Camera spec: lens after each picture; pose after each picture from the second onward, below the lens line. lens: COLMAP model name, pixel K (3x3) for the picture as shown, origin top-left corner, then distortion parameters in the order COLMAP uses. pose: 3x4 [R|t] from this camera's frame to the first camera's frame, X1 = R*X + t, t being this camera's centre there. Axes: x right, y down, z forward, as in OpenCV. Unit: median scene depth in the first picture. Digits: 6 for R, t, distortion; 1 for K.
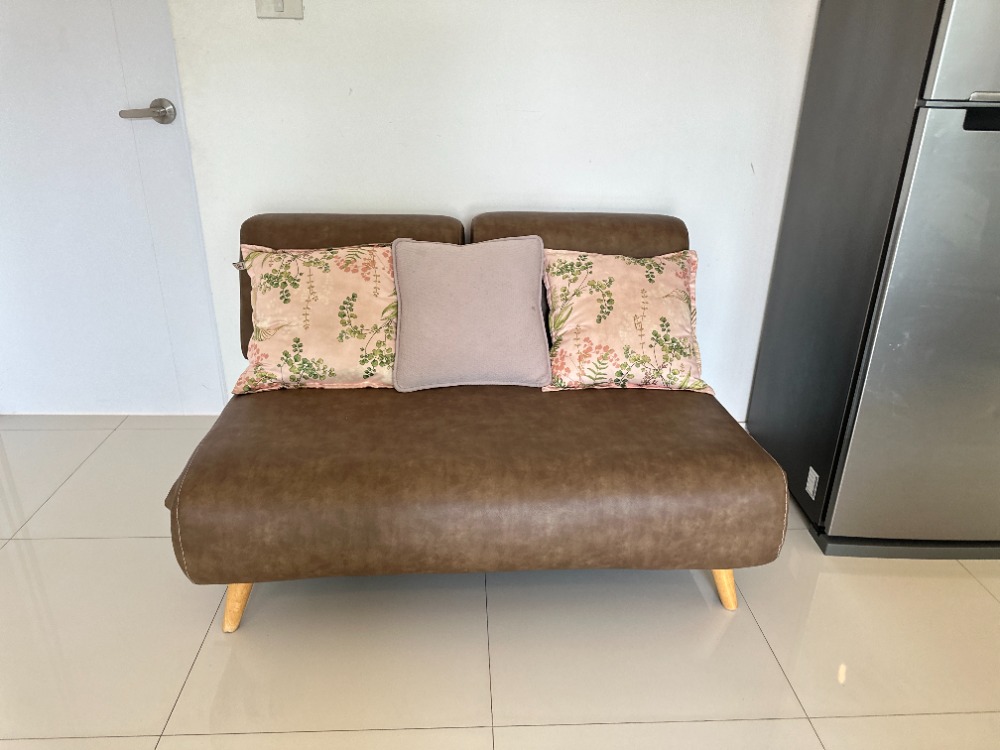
lens RADIAL K [[699.0, 0, 500.0], [0, 699.0, 375.0], [0, 0, 1]] dist [0.038574, -0.003060]
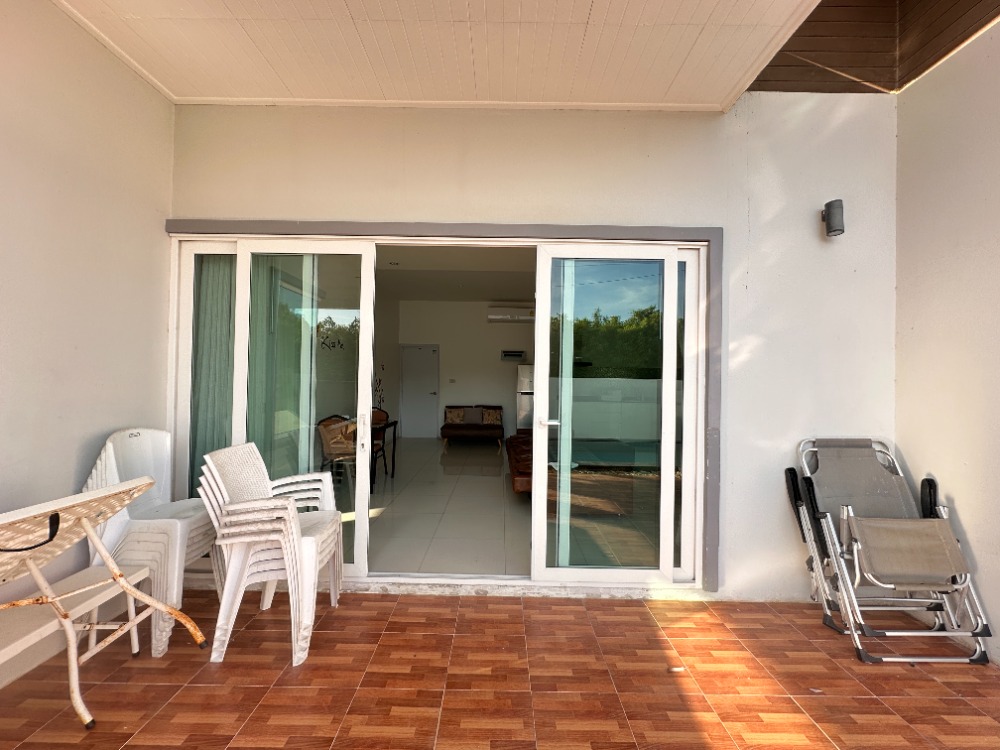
lens RADIAL K [[398.1, 0, 500.0], [0, 398.1, 375.0], [0, 0, 1]] dist [-0.002629, 0.000089]
pose [[0.998471, -0.006784, -0.054851, 0.536694], [-0.016126, 0.913496, -0.406528, 1.375515], [0.052864, 0.406791, 0.911990, -3.450329]]
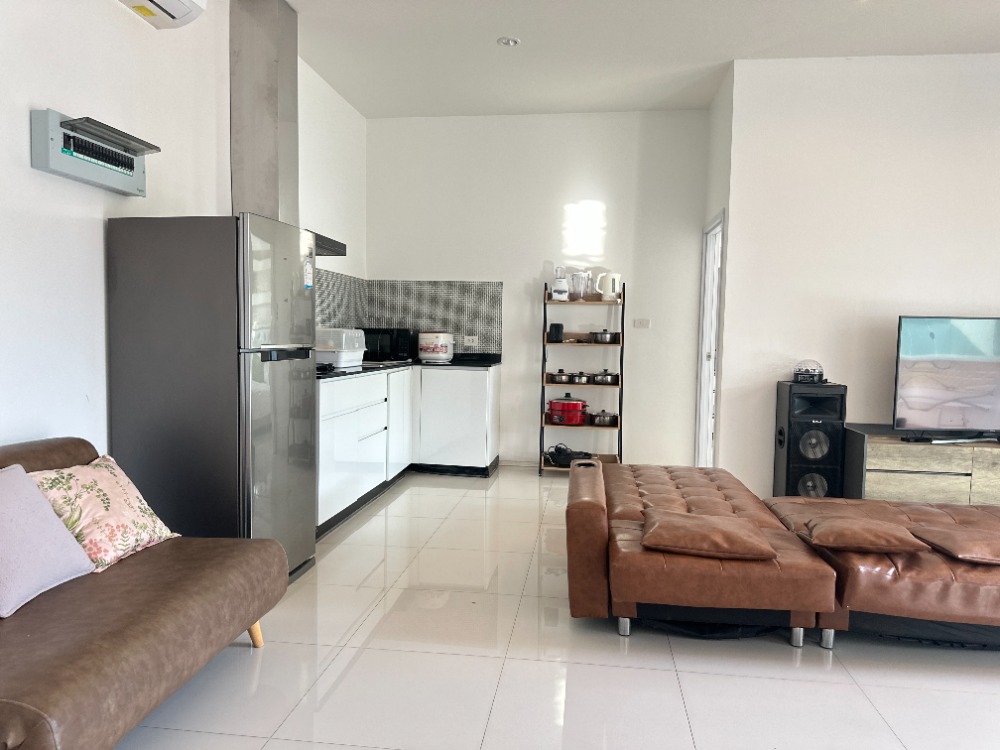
lens RADIAL K [[699.0, 0, 500.0], [0, 699.0, 375.0], [0, 0, 1]] dist [0.038574, -0.003060]
pose [[0.187418, -0.076555, 0.979292, -1.015417], [0.378608, 0.925557, -0.000104, -0.031771], [-0.906383, 0.370788, 0.202450, -0.039272]]
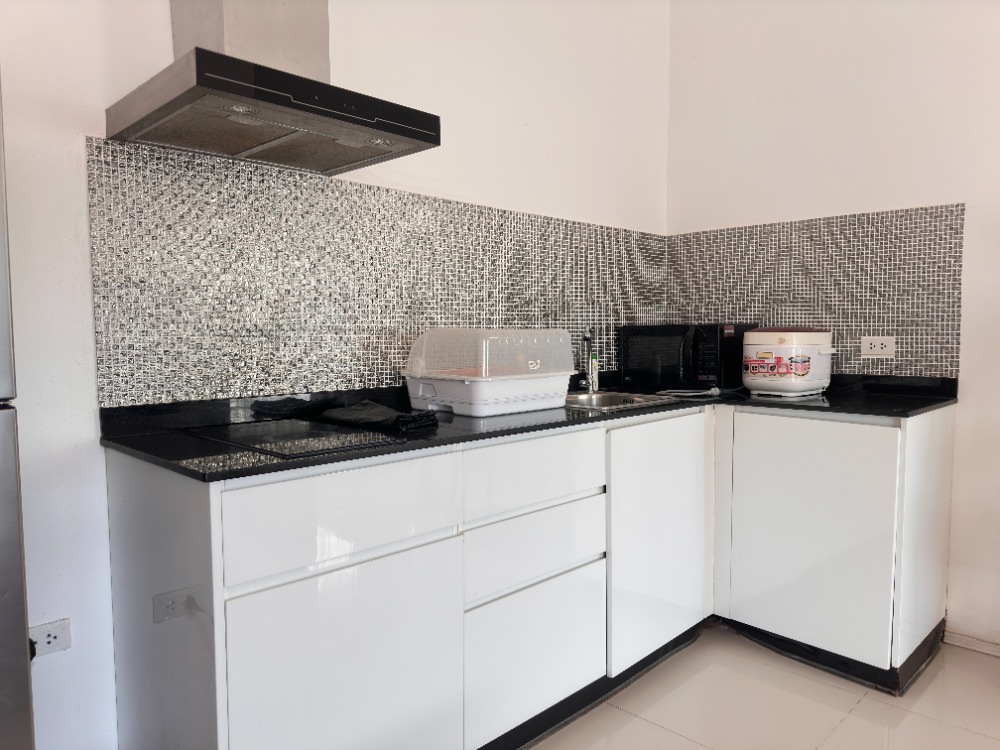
lens RADIAL K [[695.7, 0, 500.0], [0, 695.7, 375.0], [0, 0, 1]] dist [0.000767, -0.000919]
pose [[0.738611, -0.071147, 0.670367, 0.736974], [0.287660, 0.932600, -0.217966, -0.092326], [-0.609677, 0.353830, 0.709294, 0.172618]]
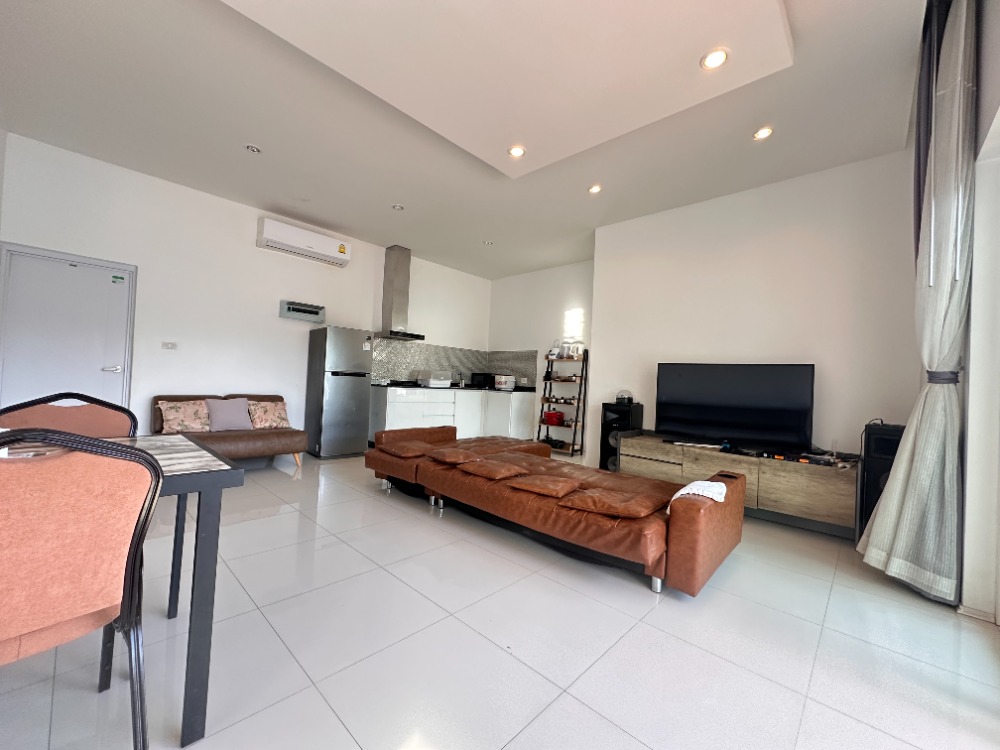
lens RADIAL K [[398.1, 0, 500.0], [0, 398.1, 375.0], [0, 0, 1]] dist [-0.002629, 0.000089]
pose [[0.726723, 0.023566, 0.686526, -0.524232], [0.243401, 0.925736, -0.289429, 0.808508], [-0.642362, 0.377436, 0.667018, -1.801801]]
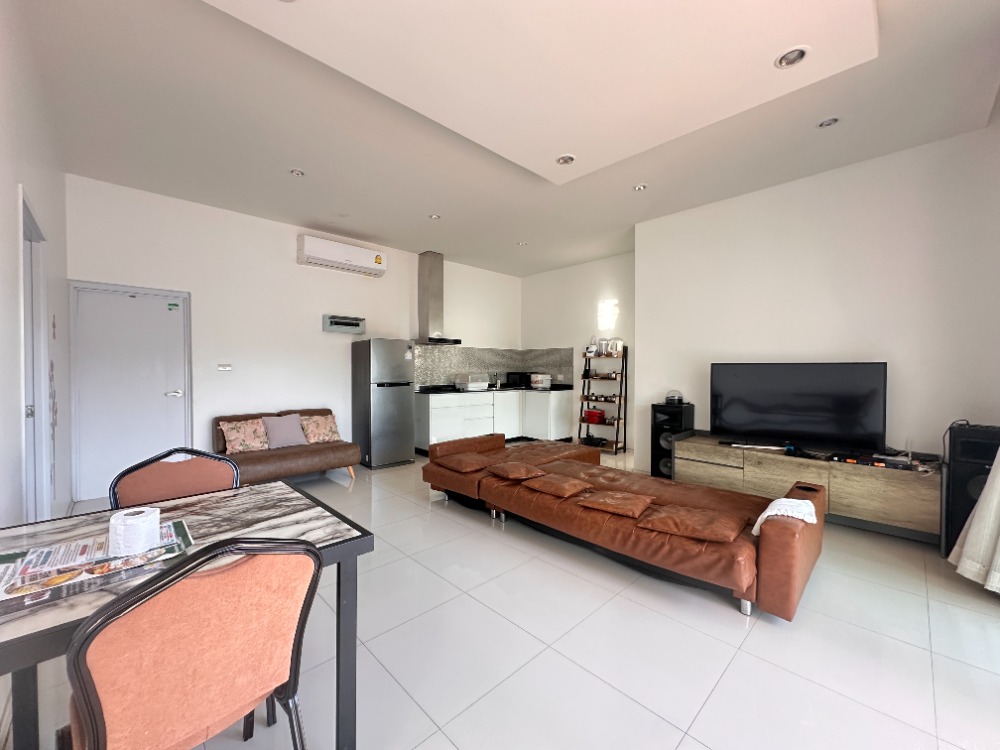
lens RADIAL K [[398.1, 0, 500.0], [0, 398.1, 375.0], [0, 0, 1]] dist [-0.002629, 0.000089]
pose [[0.758302, -0.031516, 0.651141, -0.646119], [0.272675, 0.922592, -0.272895, 0.650242], [-0.592137, 0.384487, 0.708198, -1.738297]]
